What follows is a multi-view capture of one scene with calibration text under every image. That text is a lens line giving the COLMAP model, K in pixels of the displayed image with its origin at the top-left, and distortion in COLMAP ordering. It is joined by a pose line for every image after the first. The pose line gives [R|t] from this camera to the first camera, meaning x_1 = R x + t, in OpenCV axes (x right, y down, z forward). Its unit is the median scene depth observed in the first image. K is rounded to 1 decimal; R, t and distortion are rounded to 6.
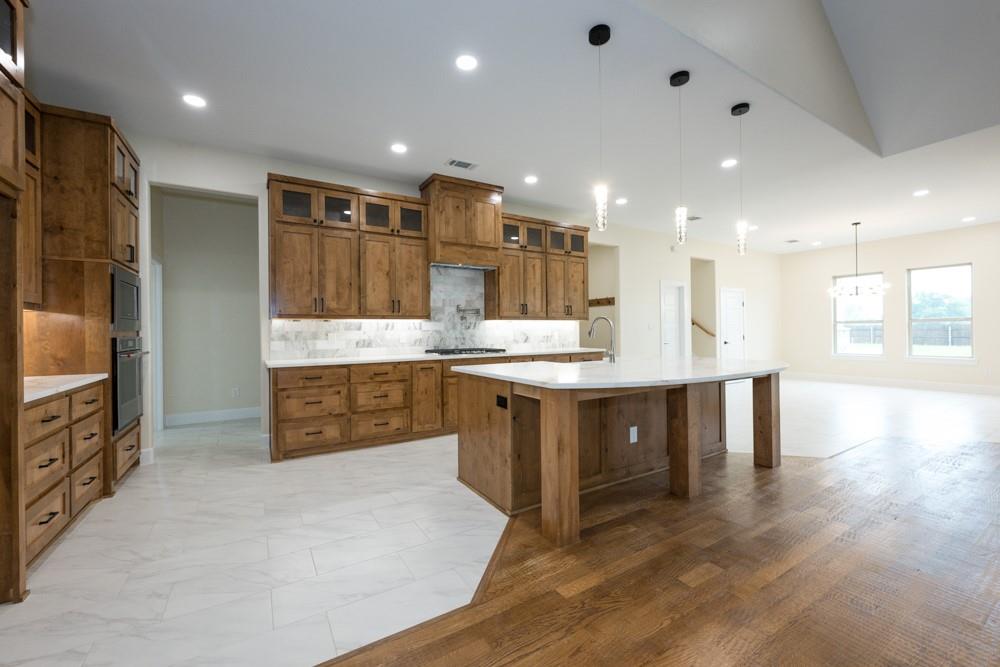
lens RADIAL K [[399.3, 0, 500.0], [0, 399.3, 333.5], [0, 0, 1]] dist [0.000083, -0.000017]
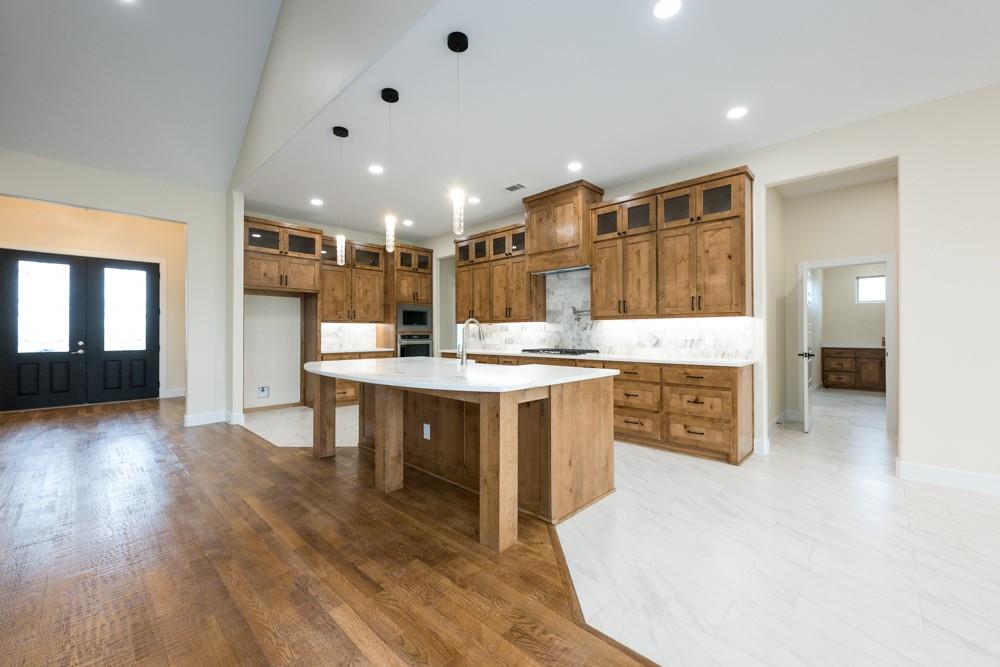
lens RADIAL K [[417.3, 0, 500.0], [0, 417.3, 333.5], [0, 0, 1]] dist [0.001301, 0.000028]
pose [[0.240370, 0.011969, -0.970608, 0.893994], [-0.001657, 0.999928, 0.011920, -0.015073], [0.970680, -0.001257, 0.240373, 0.559680]]
